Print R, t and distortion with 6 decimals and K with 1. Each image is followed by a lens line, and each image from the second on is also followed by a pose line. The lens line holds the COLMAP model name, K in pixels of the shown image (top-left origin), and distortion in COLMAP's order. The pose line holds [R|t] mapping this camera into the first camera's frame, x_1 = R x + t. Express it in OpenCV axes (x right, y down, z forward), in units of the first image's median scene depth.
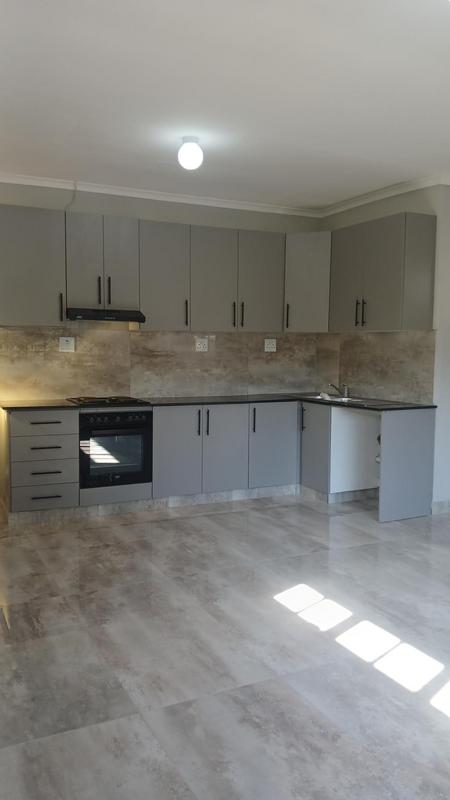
lens RADIAL K [[620.7, 0, 225.0], [0, 620.7, 400.0], [0, 0, 1]] dist [0.099406, -0.171366]
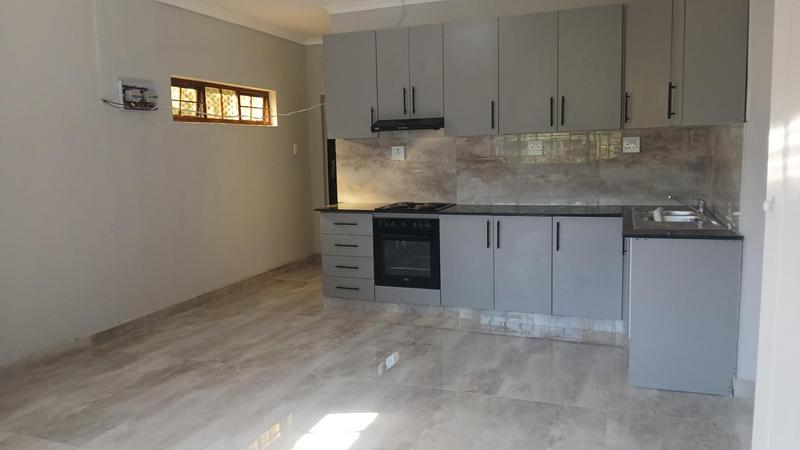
lens RADIAL K [[620.7, 0, 400.0], [0, 620.7, 225.0], [0, 0, 1]] dist [0.099406, -0.171366]
pose [[0.667747, 0.065421, -0.741508, 0.560941], [-0.028603, 0.997650, 0.062262, -0.031524], [0.743839, -0.020366, 0.668049, 0.278219]]
